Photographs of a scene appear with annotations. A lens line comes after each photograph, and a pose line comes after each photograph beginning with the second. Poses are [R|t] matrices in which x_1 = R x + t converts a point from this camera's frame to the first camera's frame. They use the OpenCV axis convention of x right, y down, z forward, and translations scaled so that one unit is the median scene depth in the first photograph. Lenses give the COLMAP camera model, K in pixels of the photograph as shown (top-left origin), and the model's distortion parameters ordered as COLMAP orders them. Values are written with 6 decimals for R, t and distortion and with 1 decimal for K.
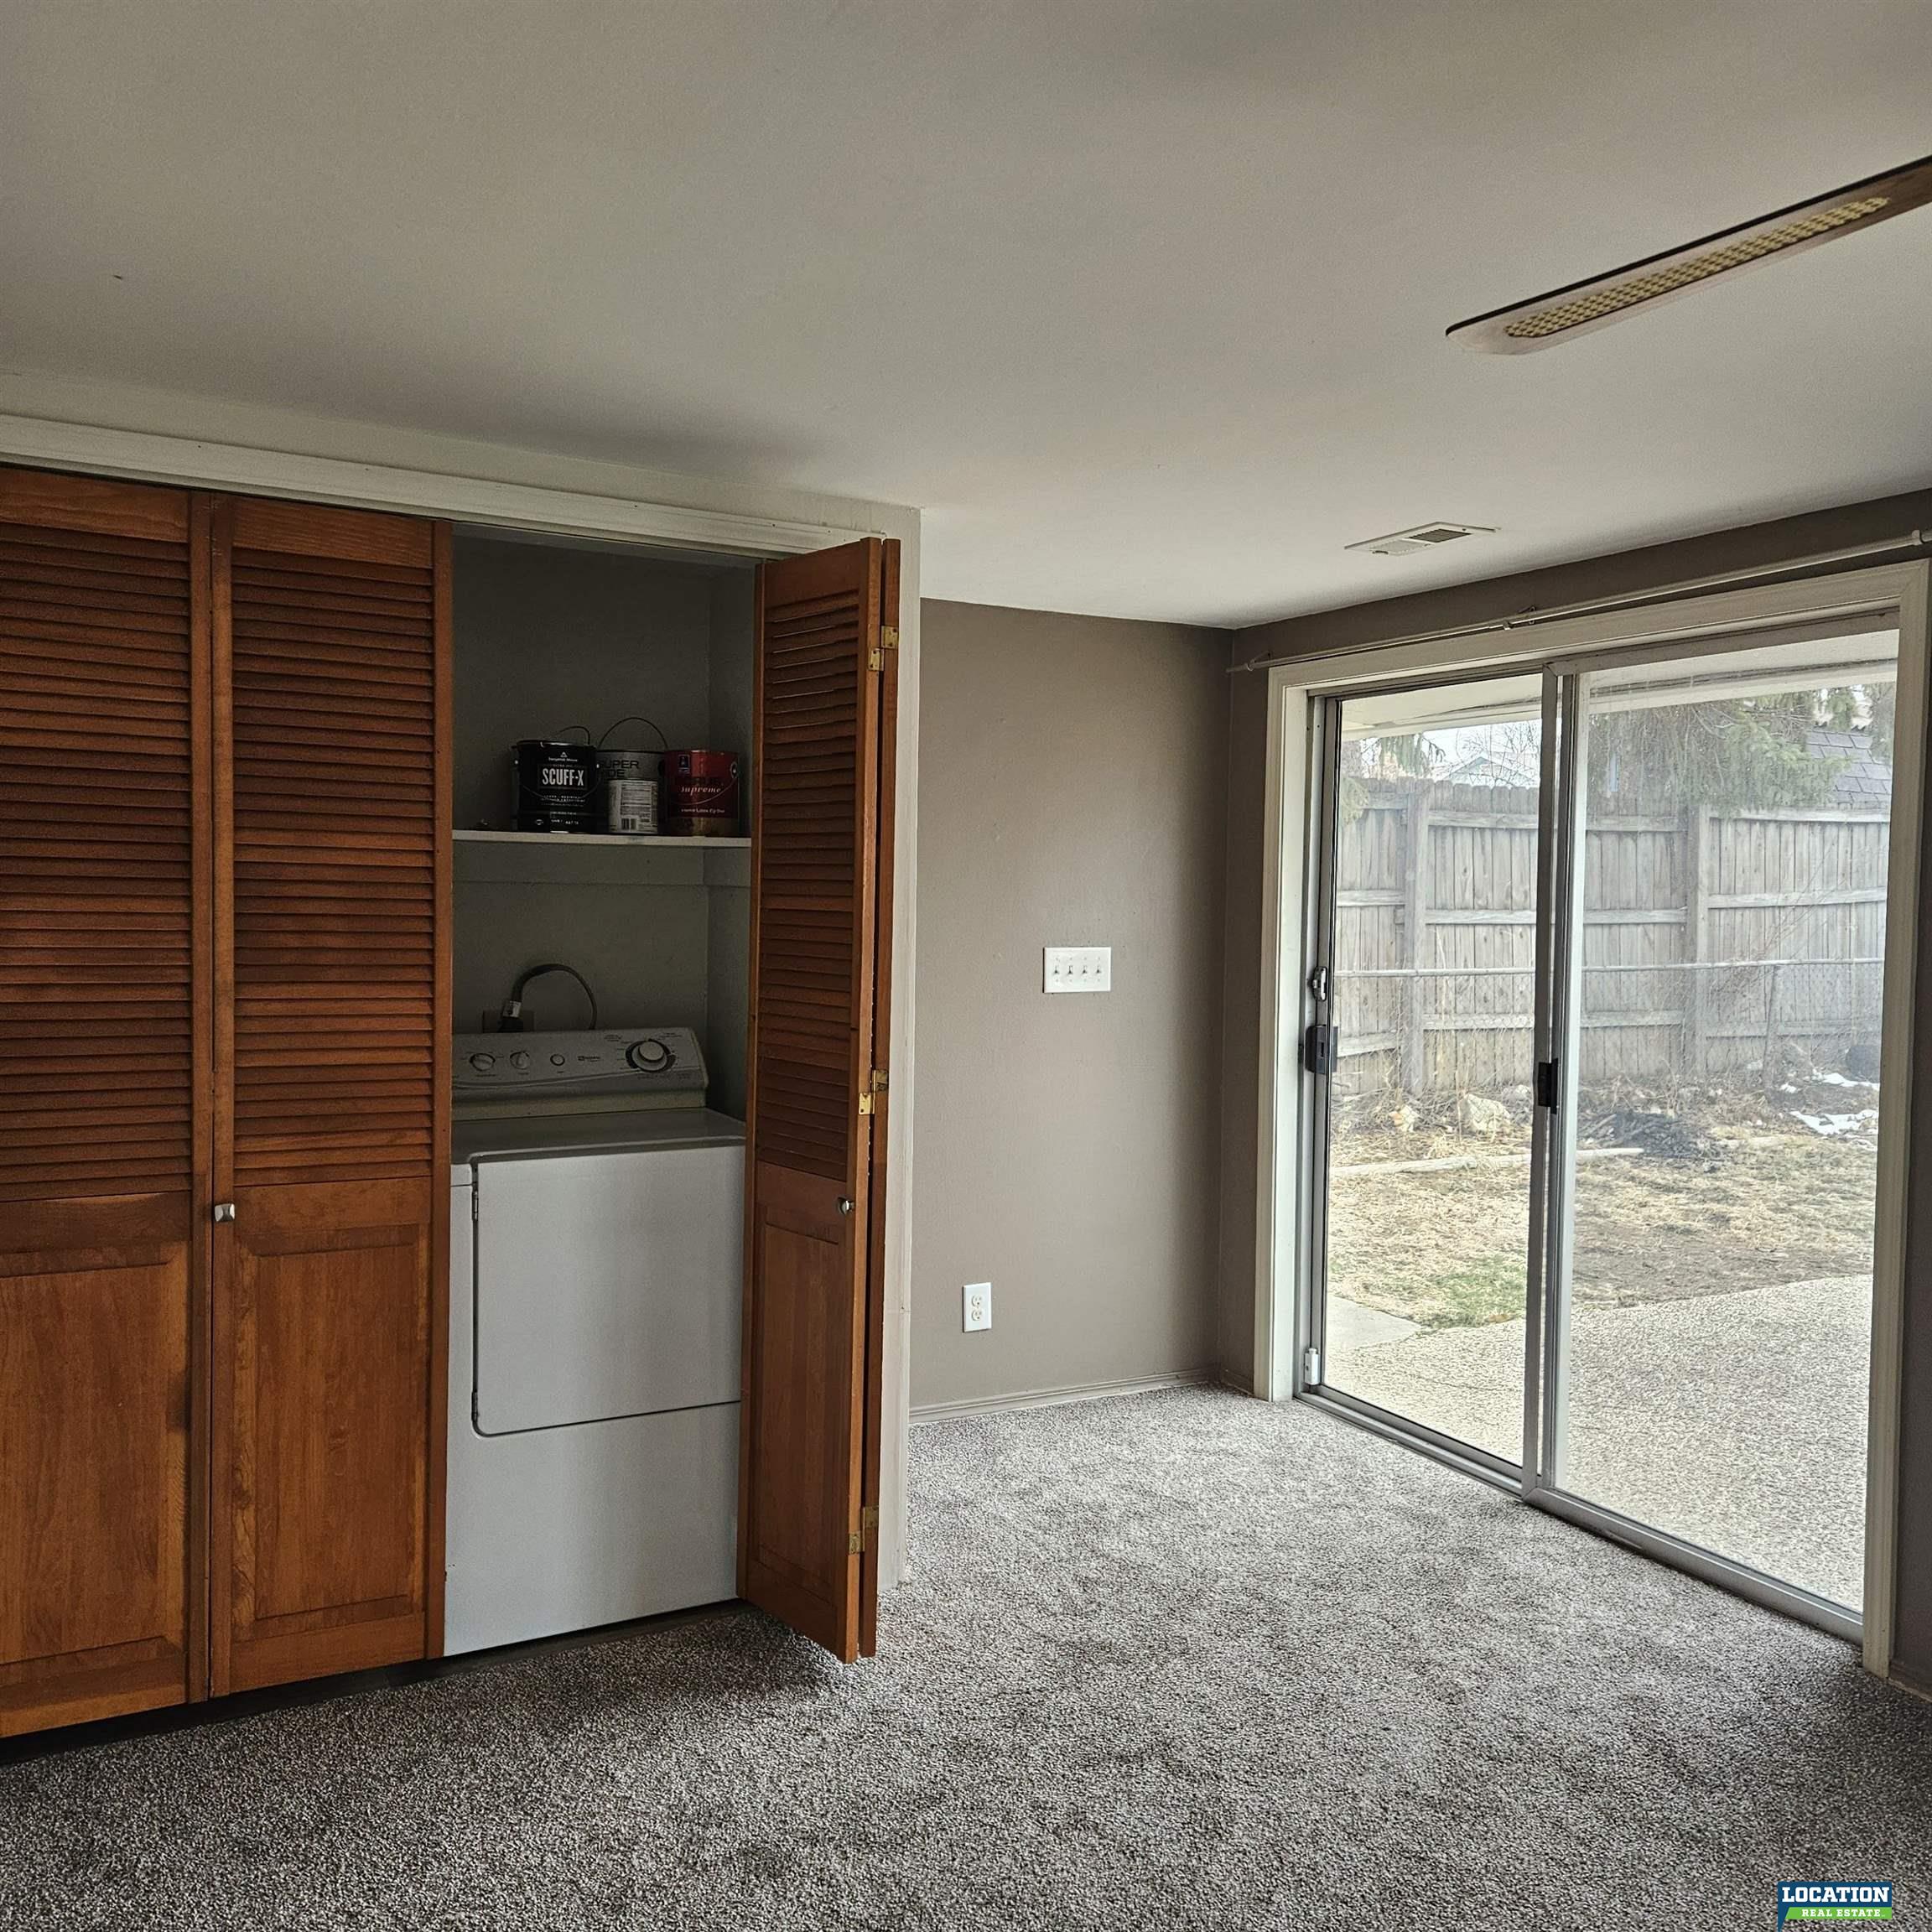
lens RADIAL K [[1718.2, 0, 965.2], [0, 1718.2, 964.6], [0, 0, 1]] dist [0.091954, -0.081839]
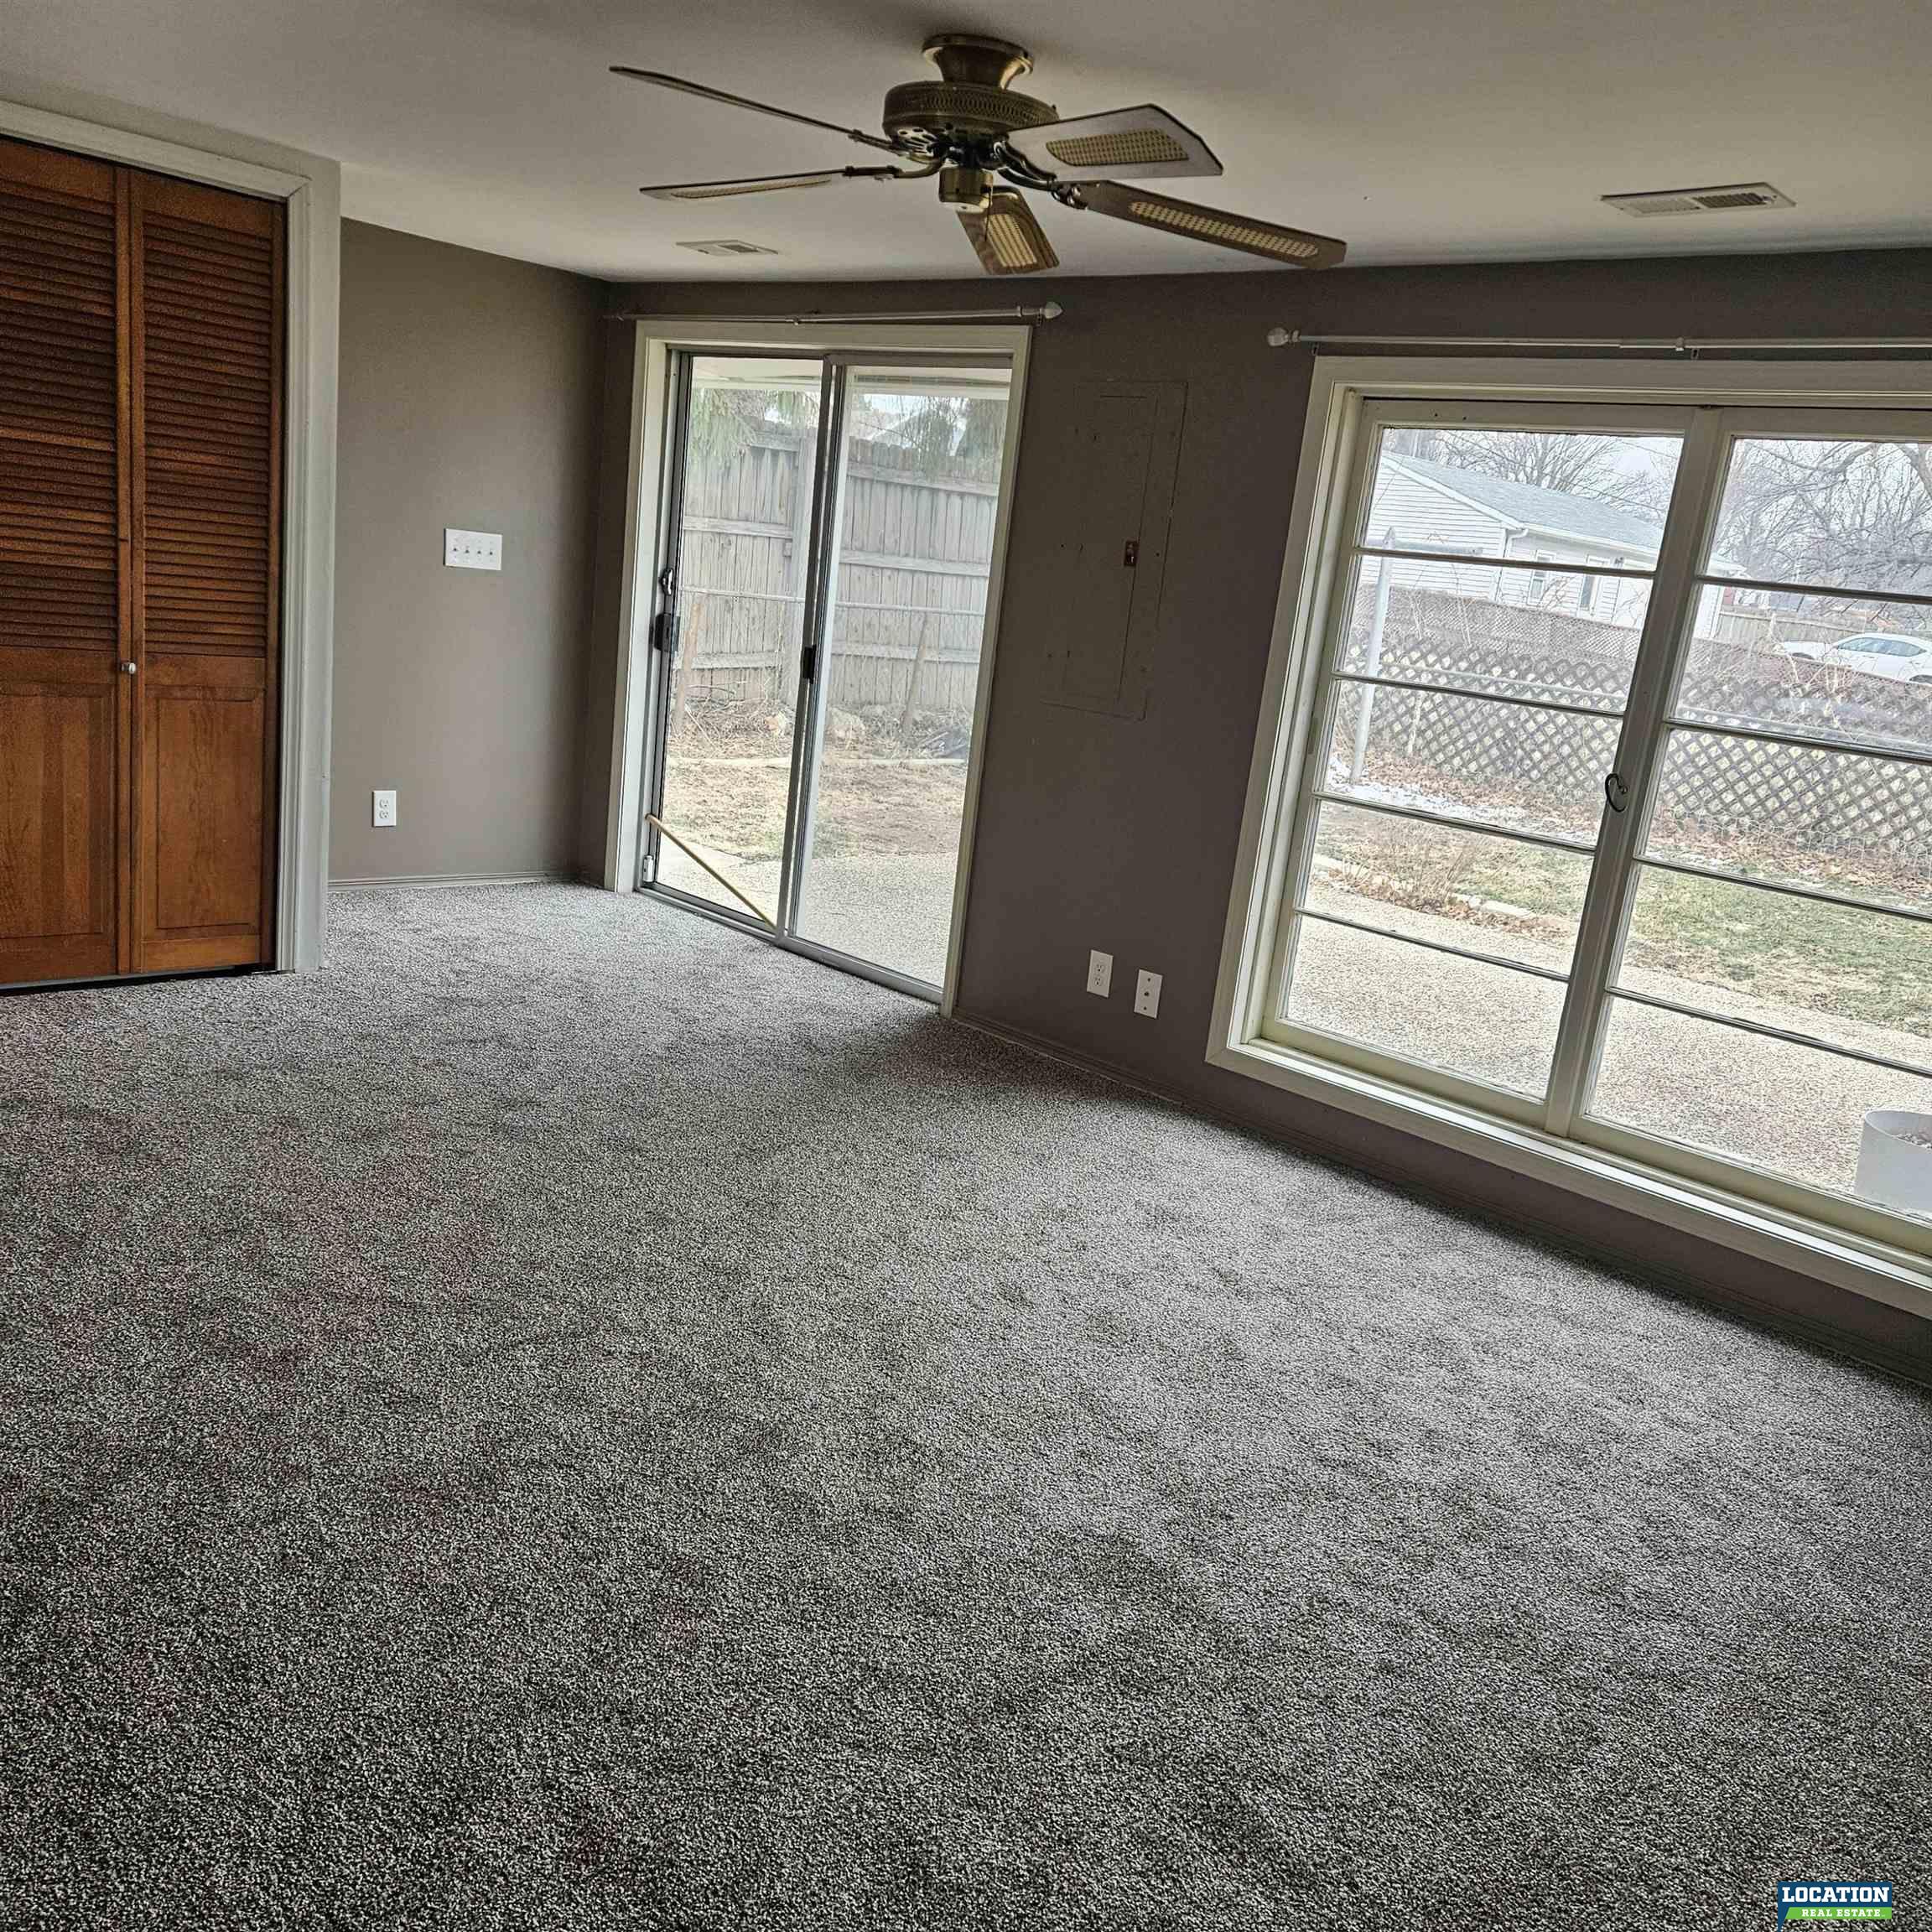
lens RADIAL K [[1718.2, 0, 996.4], [0, 1718.2, 973.0], [0, 0, 1]] dist [0.091954, -0.081839]
pose [[0.942601, 0.017703, 0.333451, 0.007294], [-0.087396, 0.976864, 0.195189, 0.023841], [-0.322281, -0.213128, 0.922340, -0.374550]]
